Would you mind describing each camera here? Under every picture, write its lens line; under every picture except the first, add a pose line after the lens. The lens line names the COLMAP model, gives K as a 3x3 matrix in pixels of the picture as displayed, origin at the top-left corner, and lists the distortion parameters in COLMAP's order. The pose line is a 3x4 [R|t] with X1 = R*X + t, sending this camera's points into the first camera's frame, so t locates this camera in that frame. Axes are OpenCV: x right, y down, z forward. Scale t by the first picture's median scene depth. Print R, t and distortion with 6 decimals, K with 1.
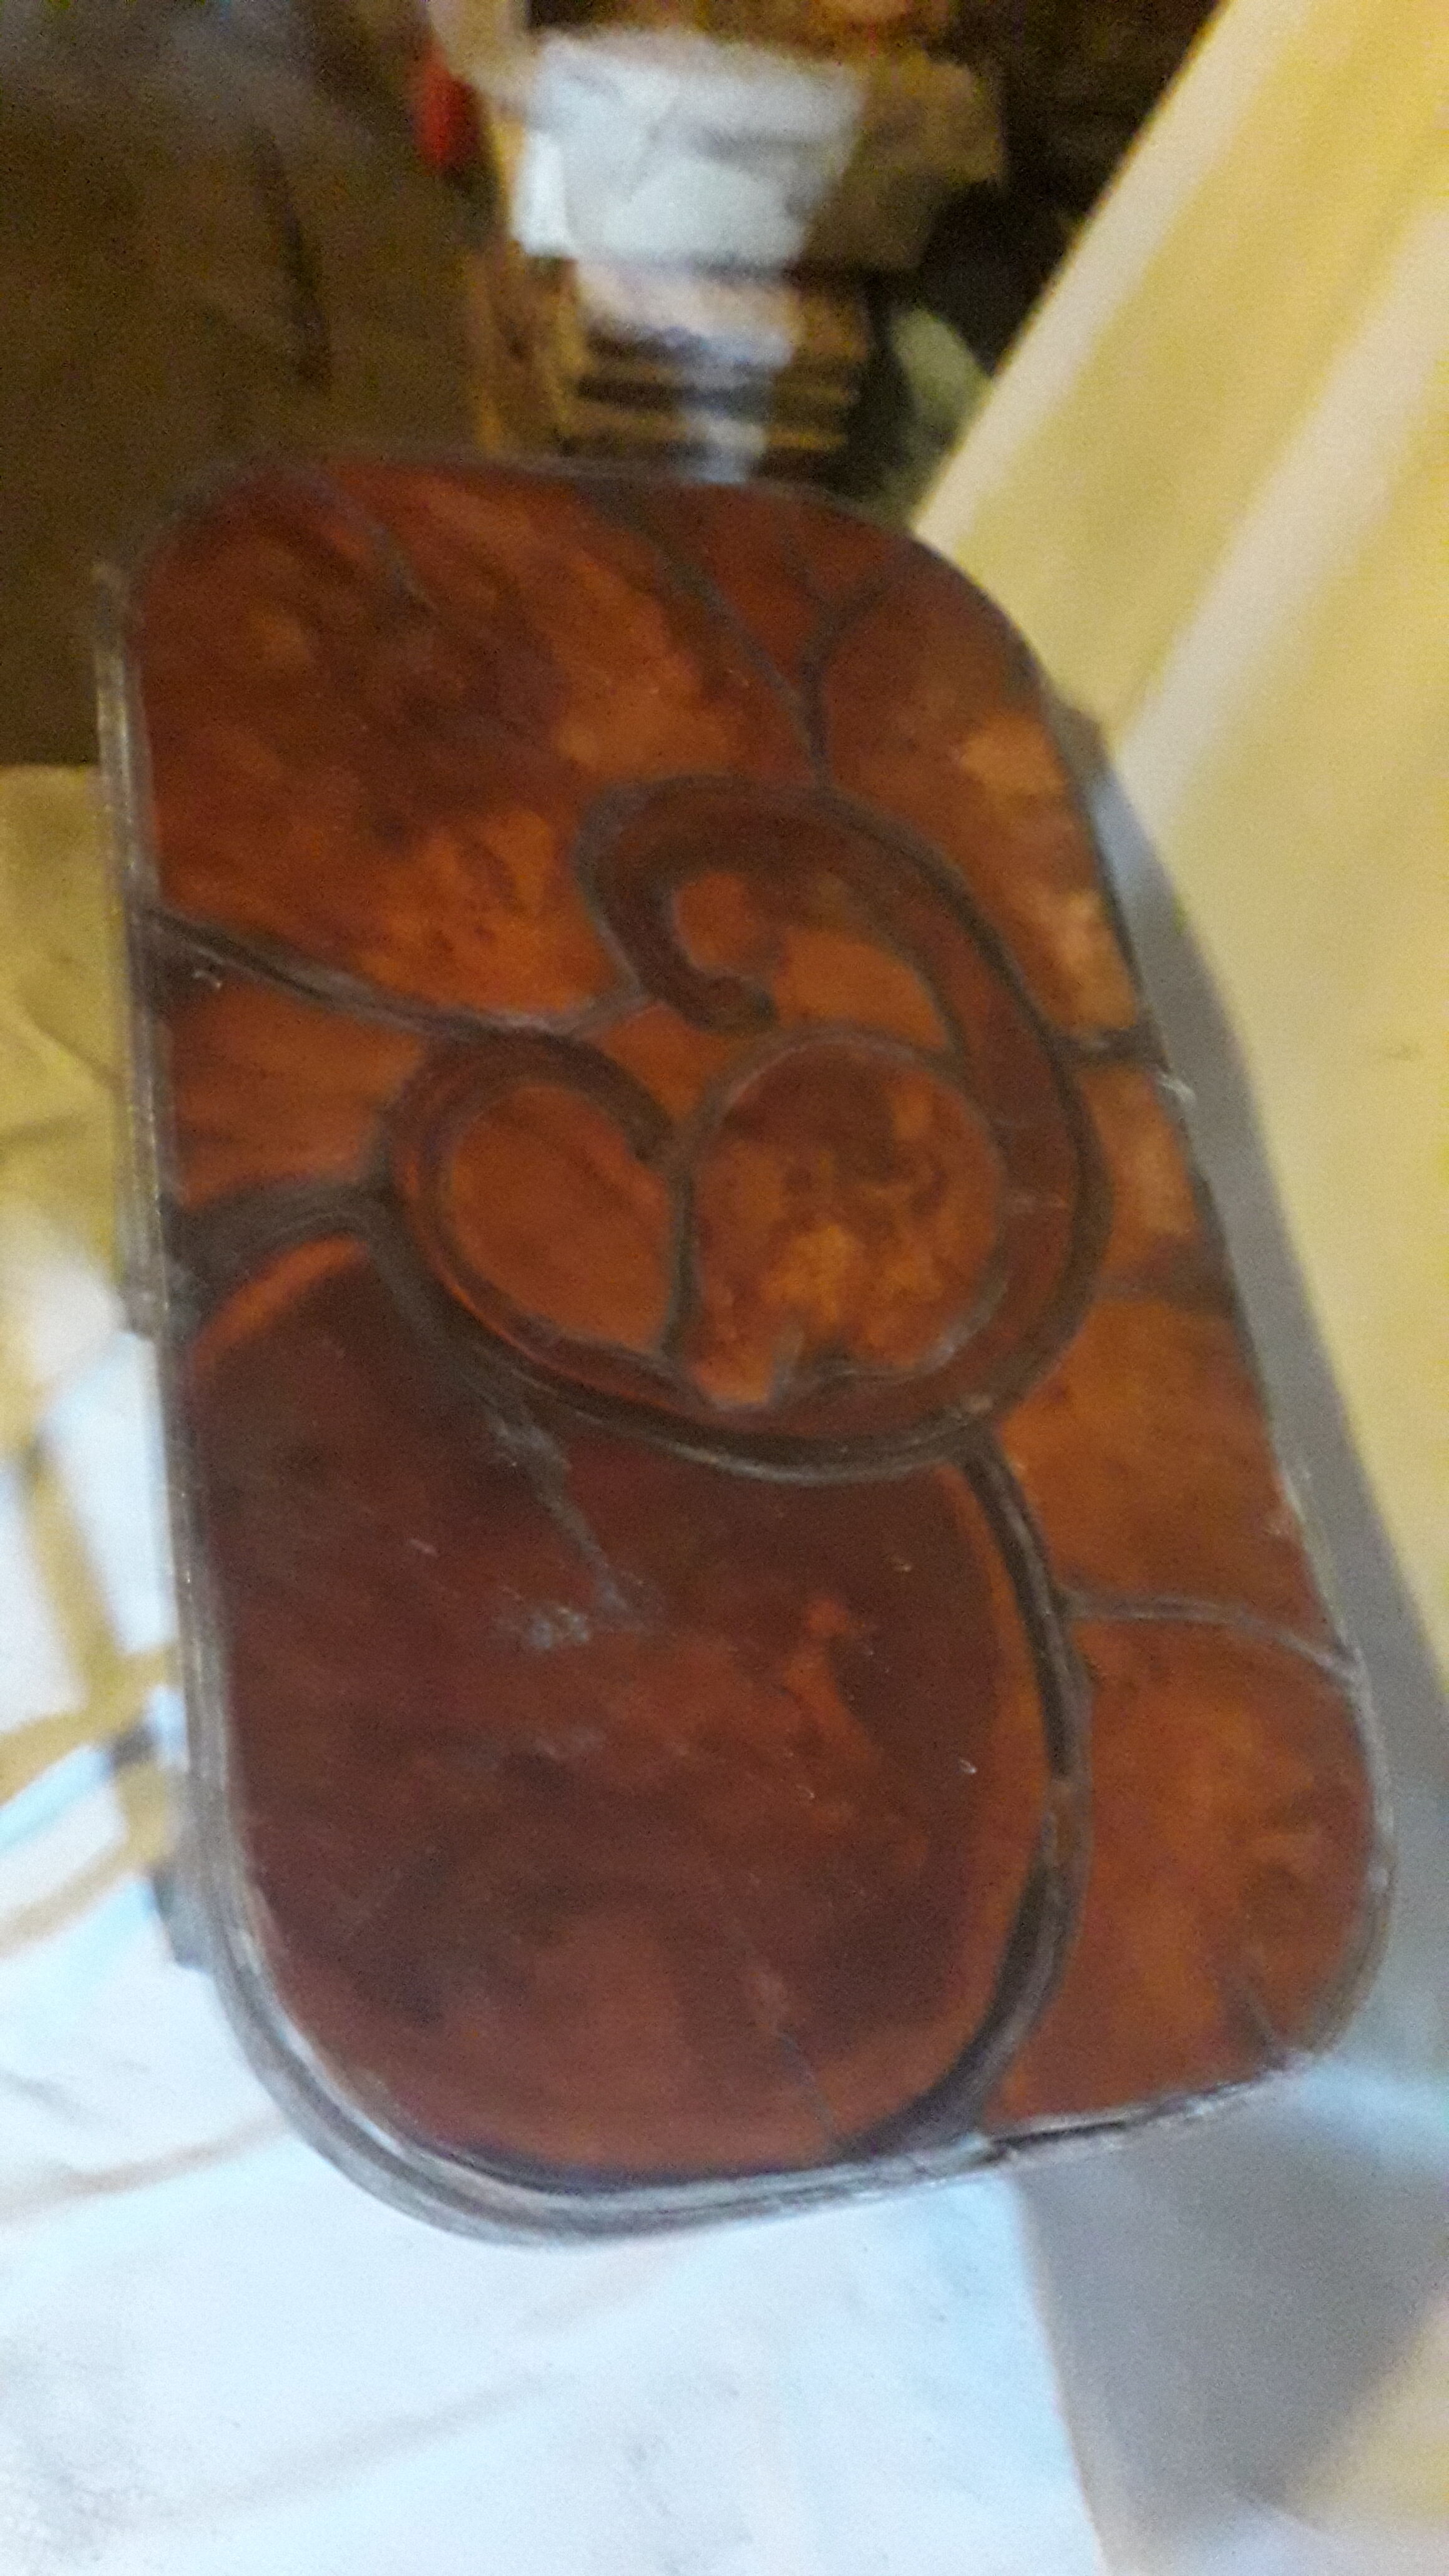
lens RADIAL K [[2048.0, 0, 724.5], [0, 2048.0, 1288.0], [0, 0, 1]] dist [0.010980, 0.007586]
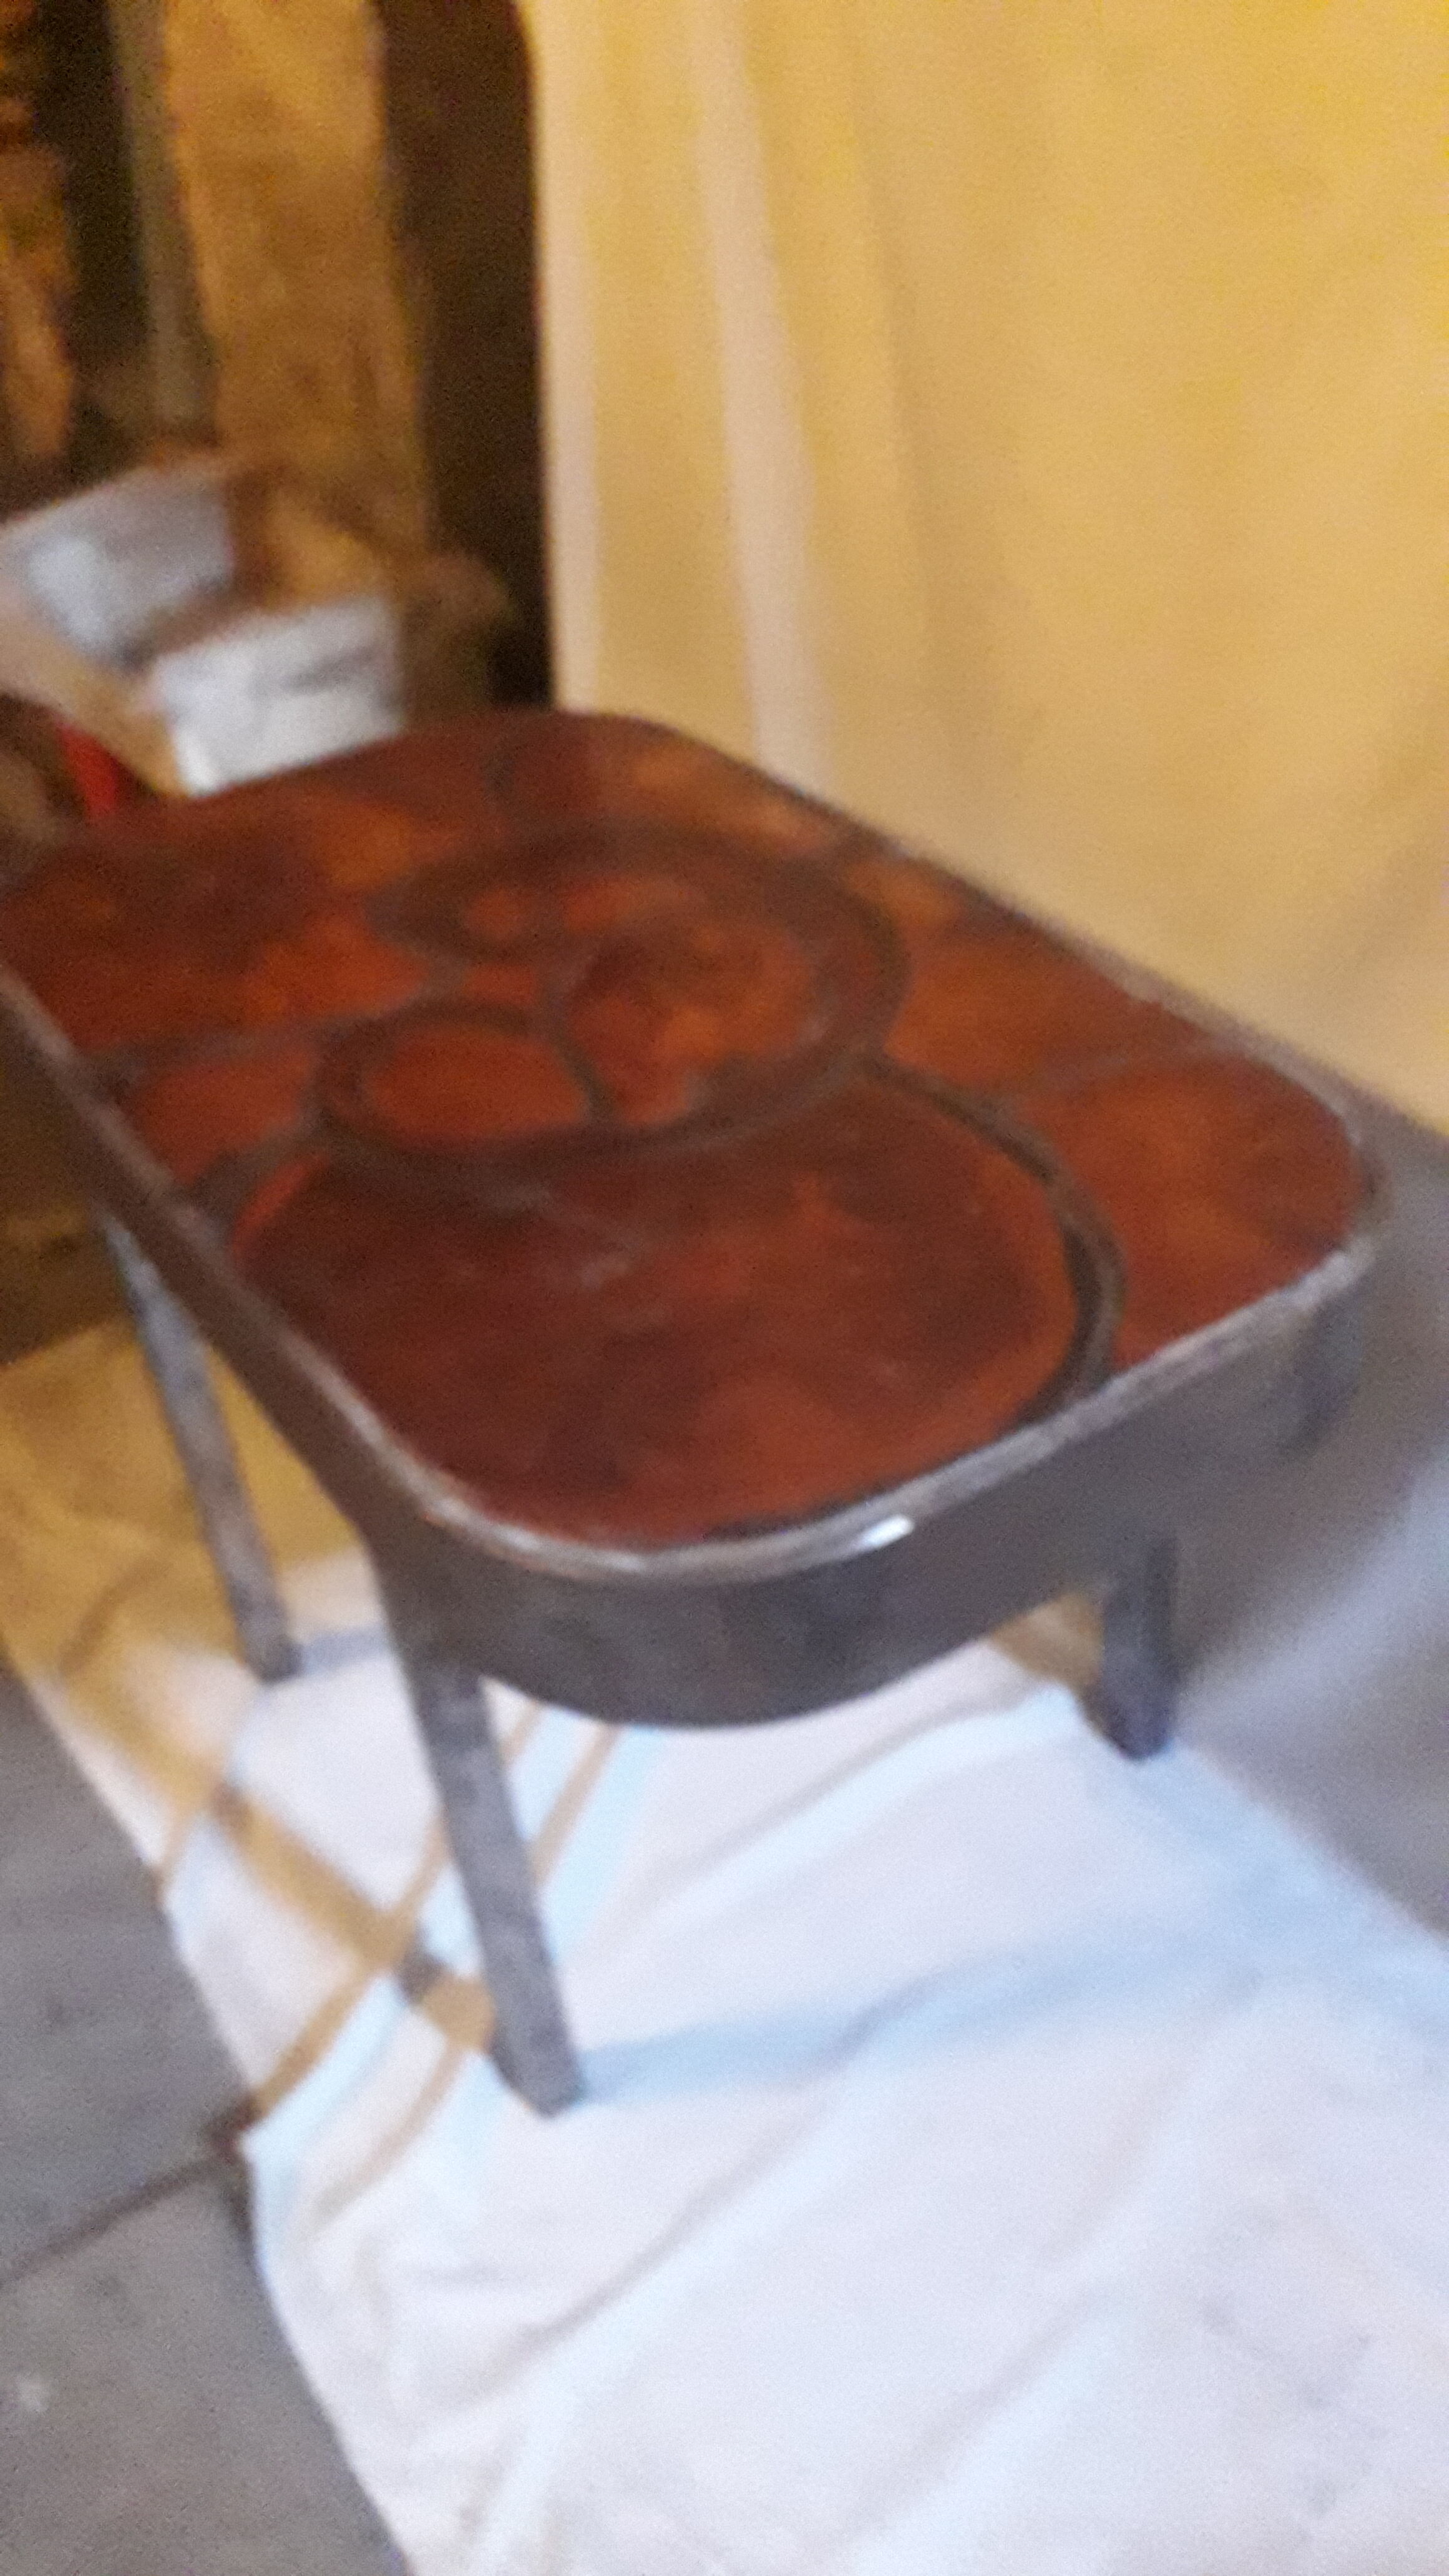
lens RADIAL K [[2148.0, 0, 738.8], [0, 2148.0, 1320.3], [0, 0, 1]] dist [-0.029429, 0.020432]
pose [[0.867750, -0.491000, 0.076999, -0.108780], [0.482714, 0.795749, -0.365746, 0.603287], [0.118309, 0.354545, 0.927524, -0.096089]]
